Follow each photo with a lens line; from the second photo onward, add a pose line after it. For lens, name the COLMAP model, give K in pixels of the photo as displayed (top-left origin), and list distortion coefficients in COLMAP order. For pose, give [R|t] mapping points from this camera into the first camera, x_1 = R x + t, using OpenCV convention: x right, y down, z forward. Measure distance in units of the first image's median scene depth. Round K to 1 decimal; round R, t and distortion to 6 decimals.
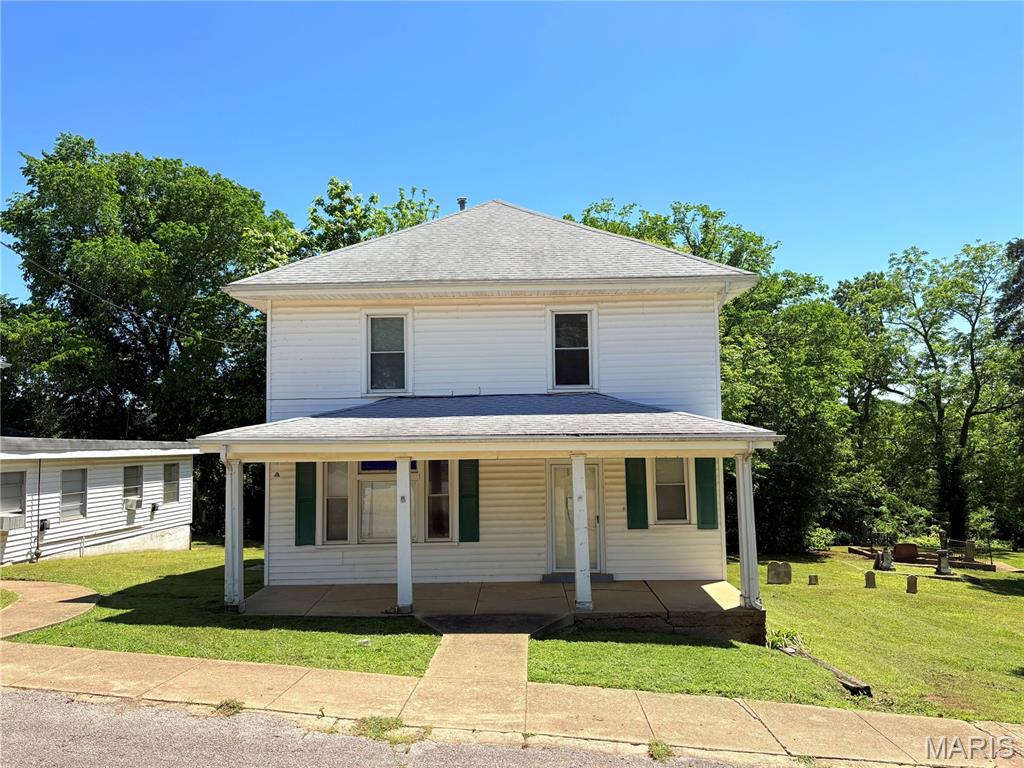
lens RADIAL K [[776.7, 0, 514.9], [0, 776.7, 378.8], [0, 0, 1]] dist [0.043692, -0.031056]
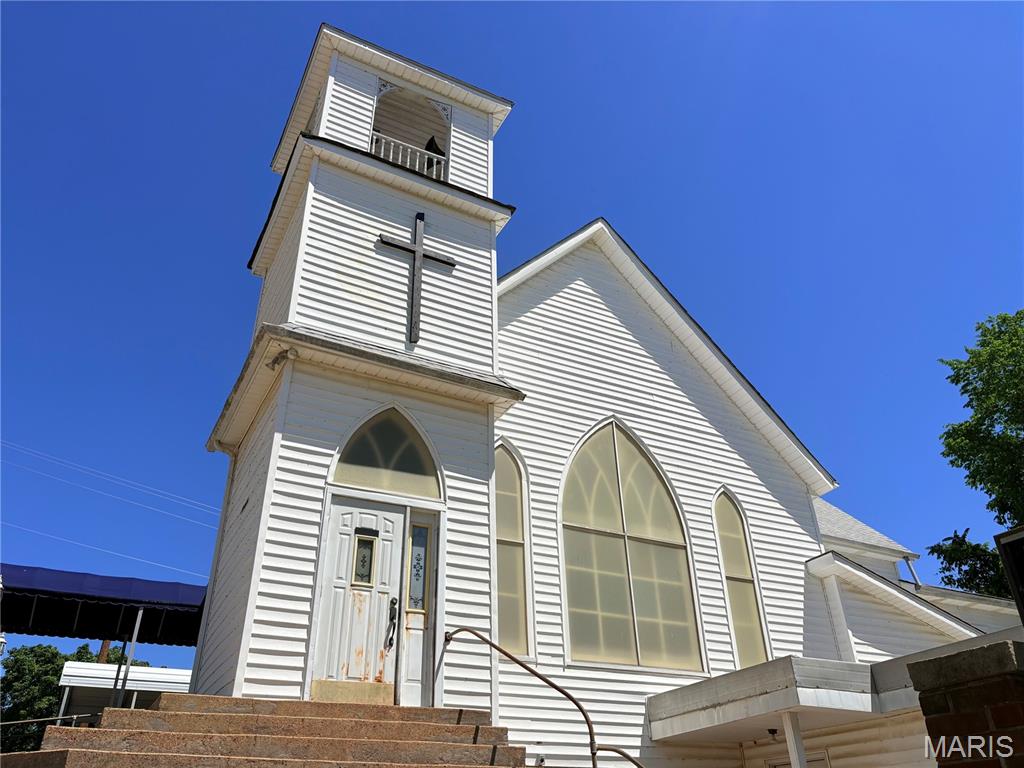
lens RADIAL K [[776.7, 0, 515.1], [0, 776.7, 387.2], [0, 0, 1]] dist [0.043692, -0.031056]
pose [[0.497893, -0.441931, -0.746190, -0.566467], [0.085751, 0.881291, -0.464728, 0.150445], [0.862988, 0.167399, 0.476685, 0.548537]]
